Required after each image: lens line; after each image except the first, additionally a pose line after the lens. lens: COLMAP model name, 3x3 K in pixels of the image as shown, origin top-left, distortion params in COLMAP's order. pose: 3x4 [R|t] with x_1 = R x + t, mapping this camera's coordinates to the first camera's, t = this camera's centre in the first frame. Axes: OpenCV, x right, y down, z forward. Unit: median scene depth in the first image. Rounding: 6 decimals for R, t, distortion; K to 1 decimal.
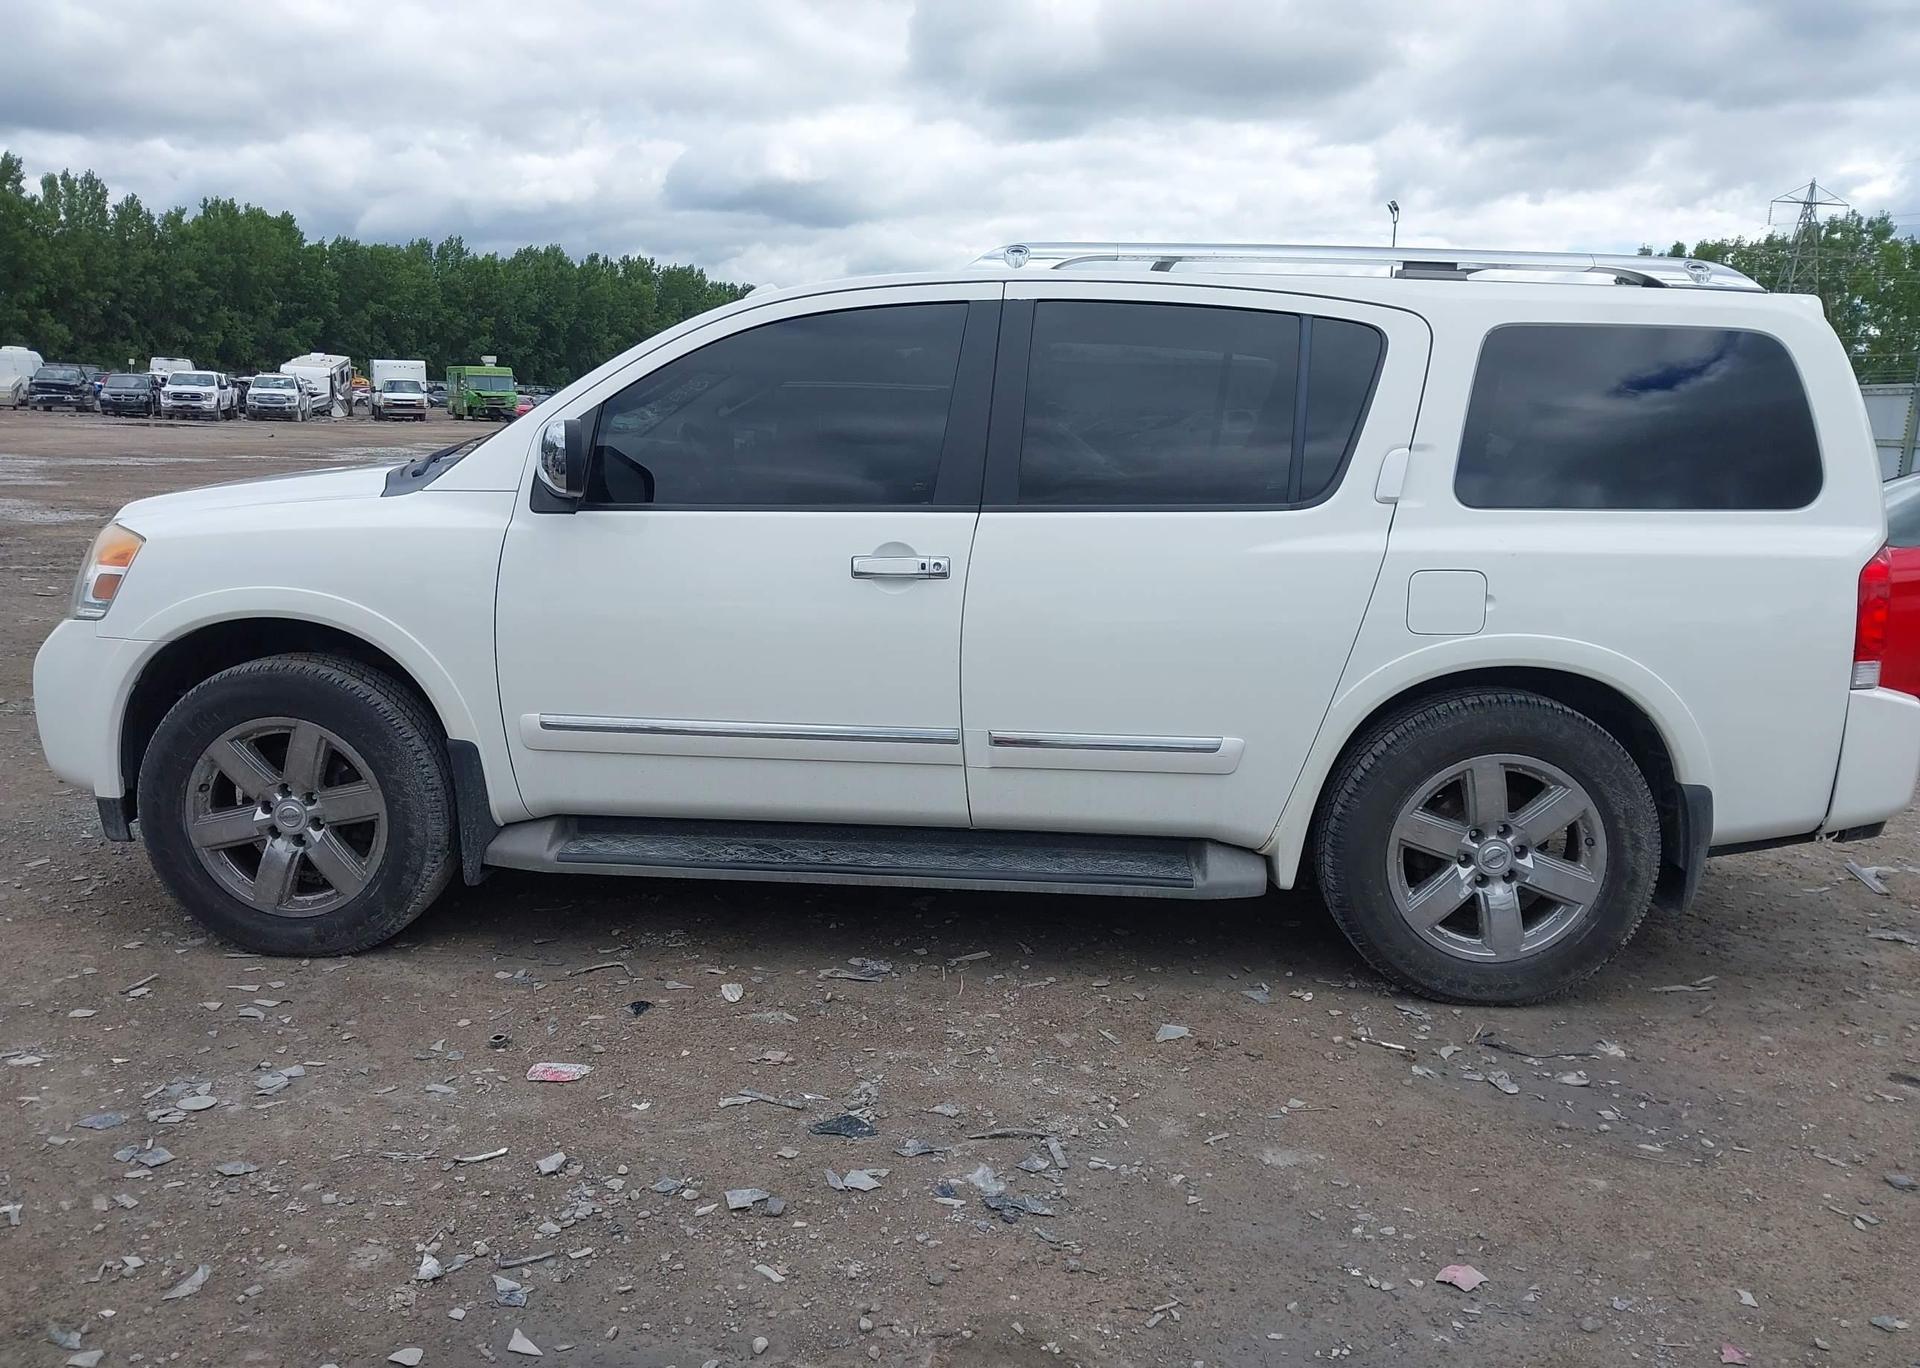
lens RADIAL K [[1516.5, 0, 944.7], [0, 1516.5, 701.0], [0, 0, 1]] dist [0.024583, -0.037230]
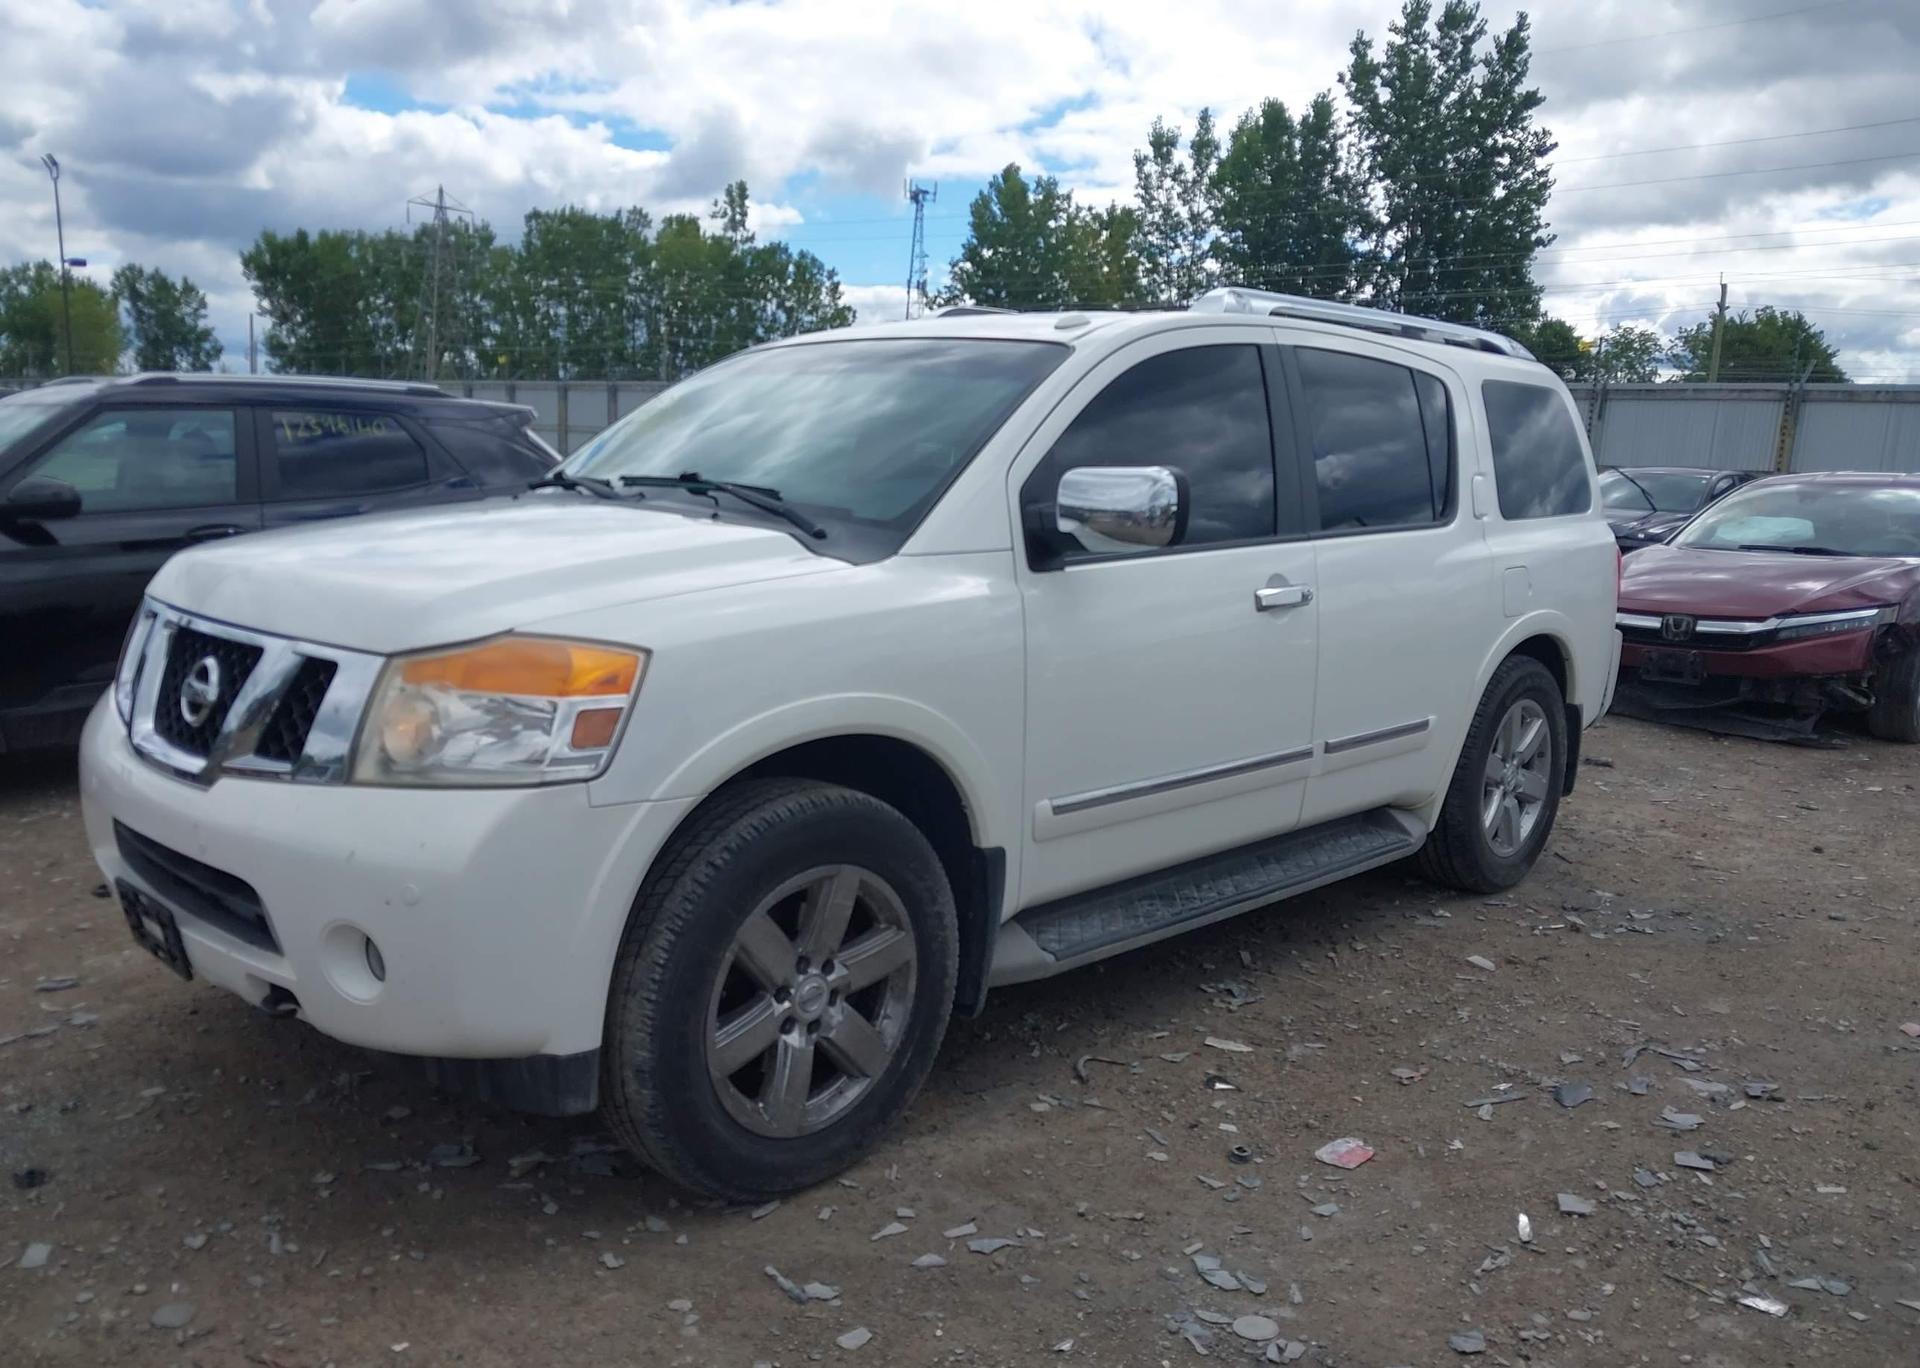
lens RADIAL K [[1490.9, 0, 960.0], [0, 1490.9, 684.0], [0, 0, 1]] dist [0.042182, -0.046052]
pose [[0.662151, -0.122130, 0.739351, -0.935316], [0.119262, 0.991229, 0.056928, -0.113213], [-0.739819, 0.050481, 0.670909, 0.463583]]
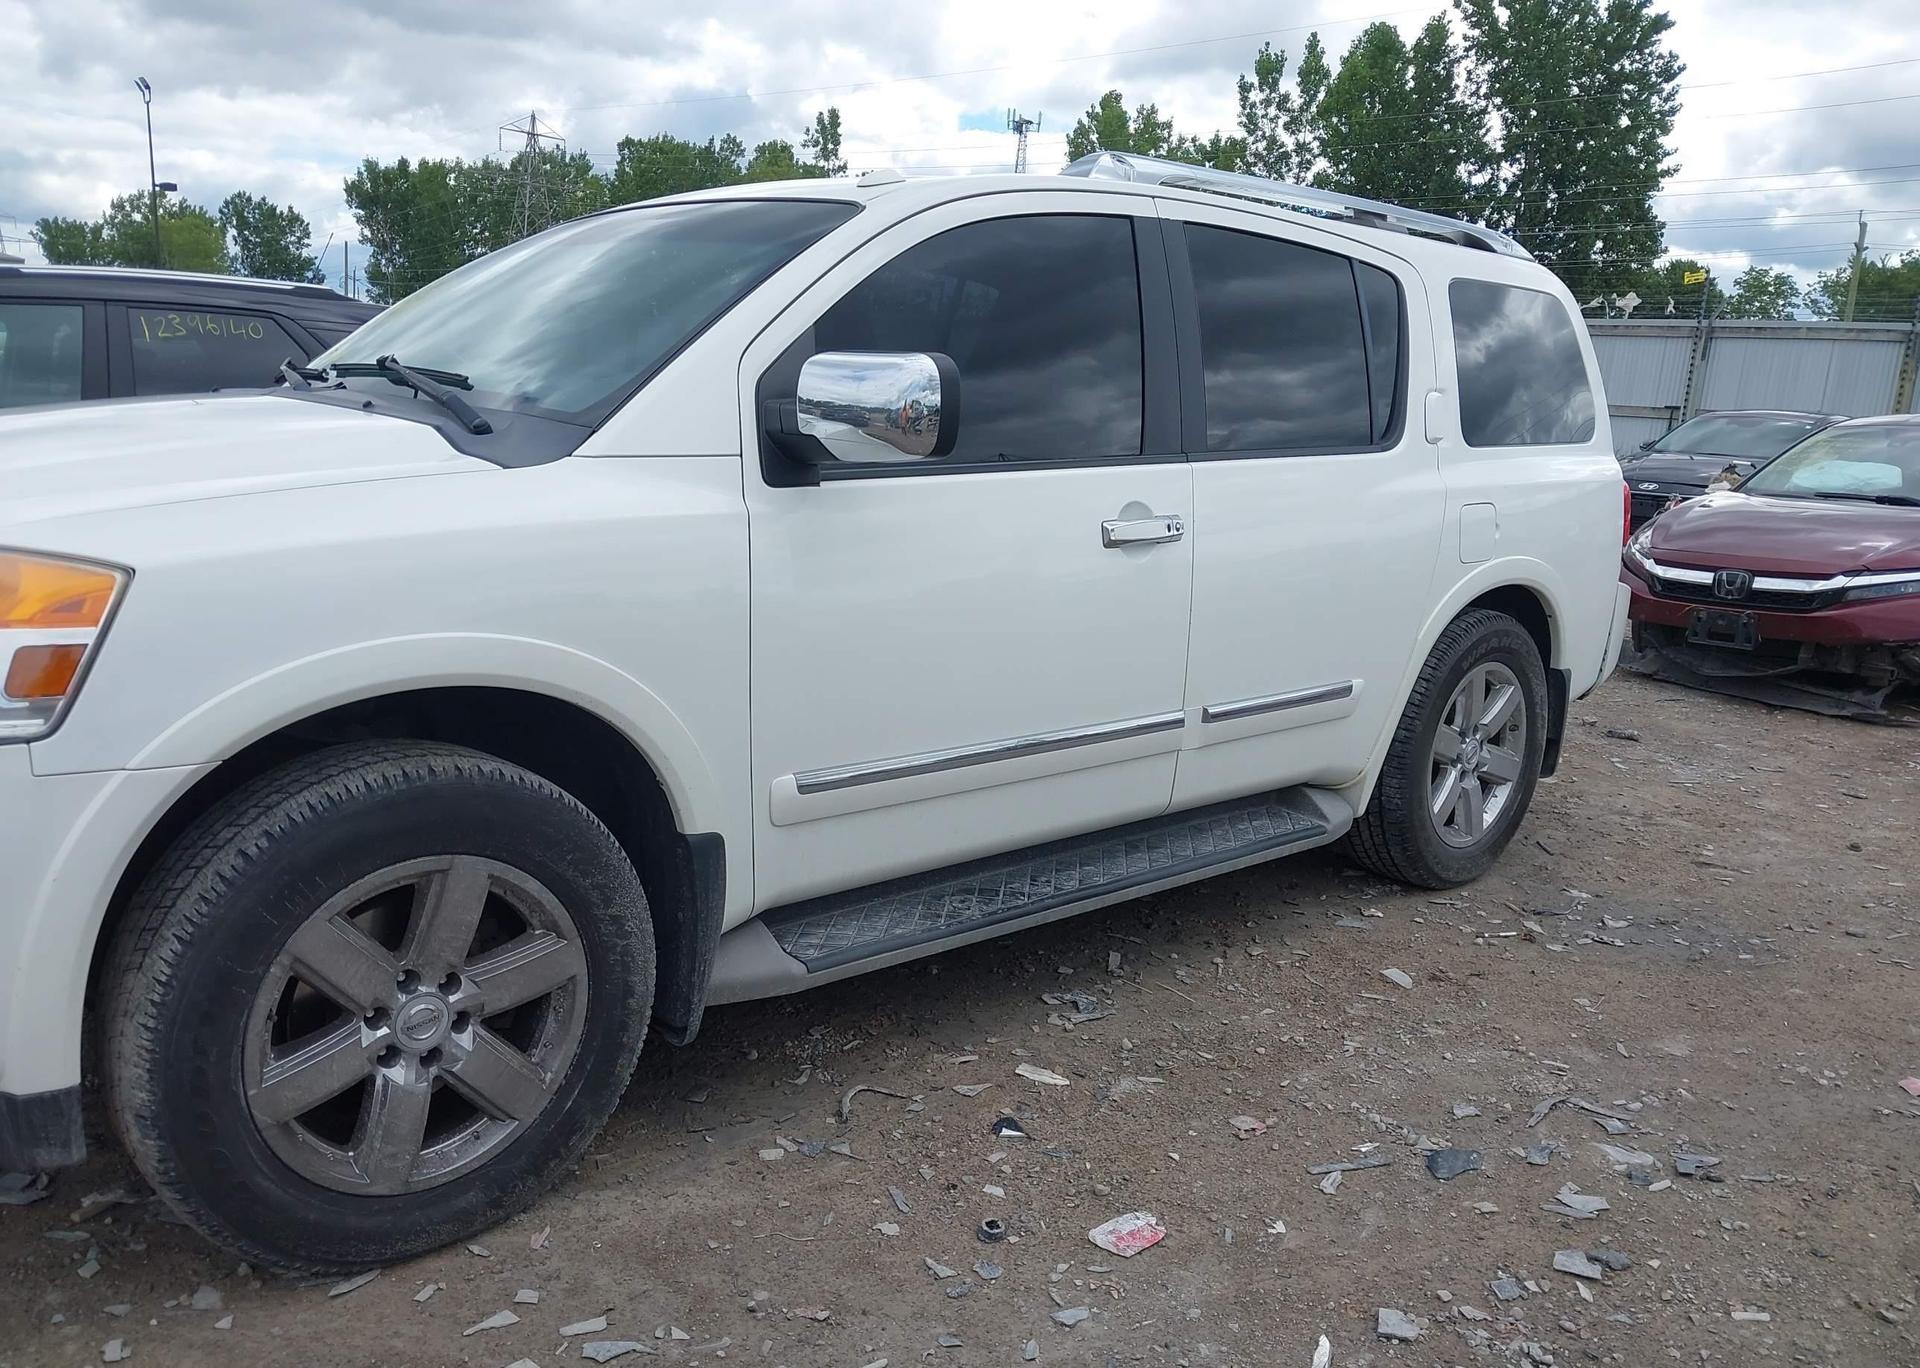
lens RADIAL K [[1516.5, 0, 944.7], [0, 1516.5, 701.0], [0, 0, 1]] dist [0.024583, -0.037230]
pose [[0.710477, -0.138376, 0.689982, -0.698089], [0.098730, 0.990380, 0.096958, -0.085909], [-0.696761, -0.000765, 0.717303, 0.456324]]
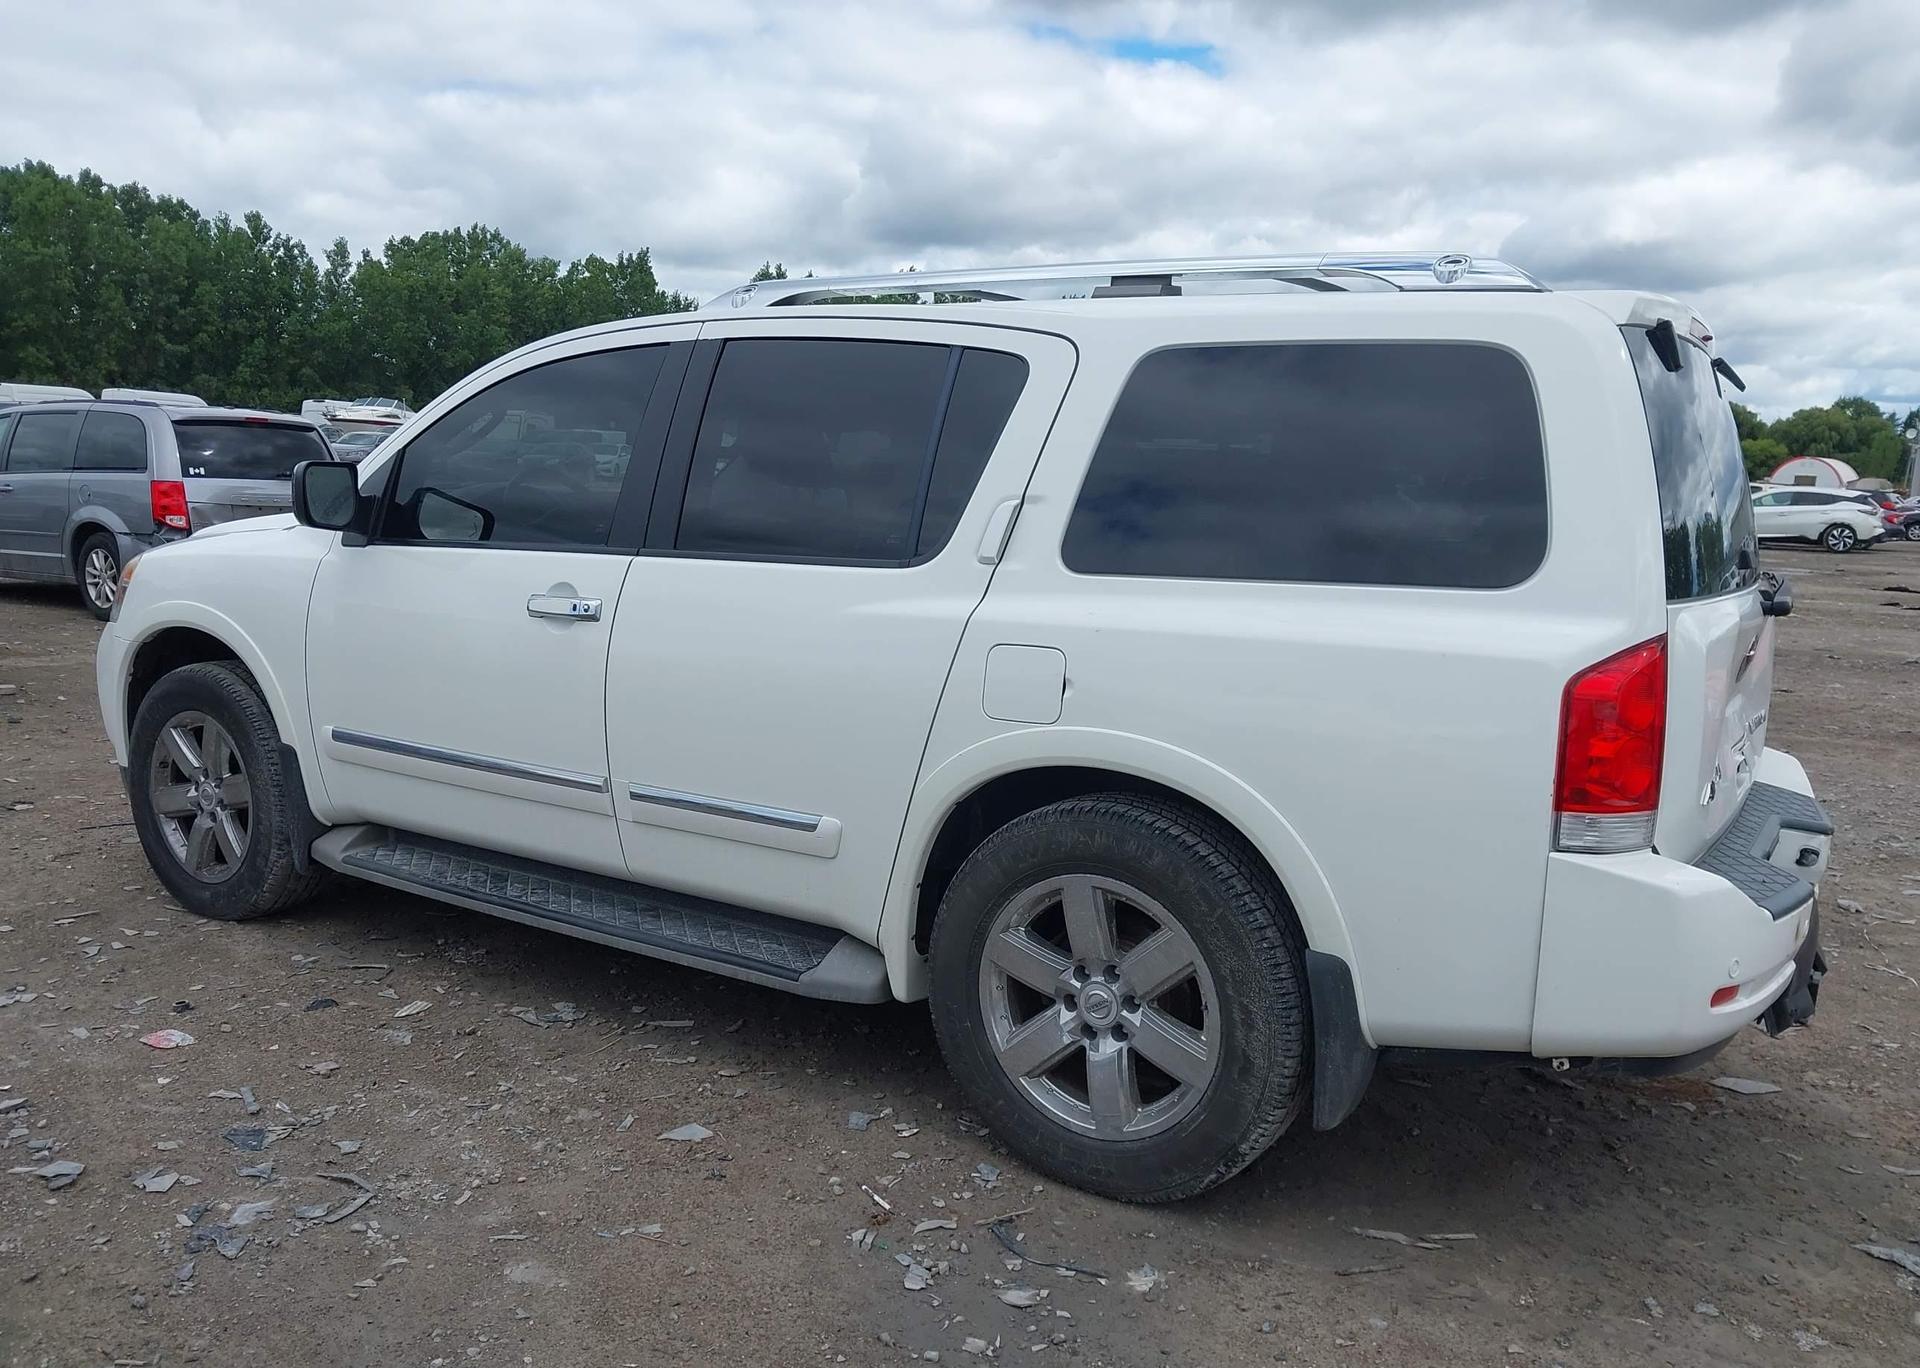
lens RADIAL K [[1523.3, 0, 955.0], [0, 1523.3, 697.0], [0, 0, 1]] dist [0.001355, -0.005454]
pose [[0.868778, 0.075980, -0.489337, 0.672435], [-0.101272, 0.994535, -0.025377, -0.030752], [0.484735, 0.071604, 0.871725, 0.252584]]
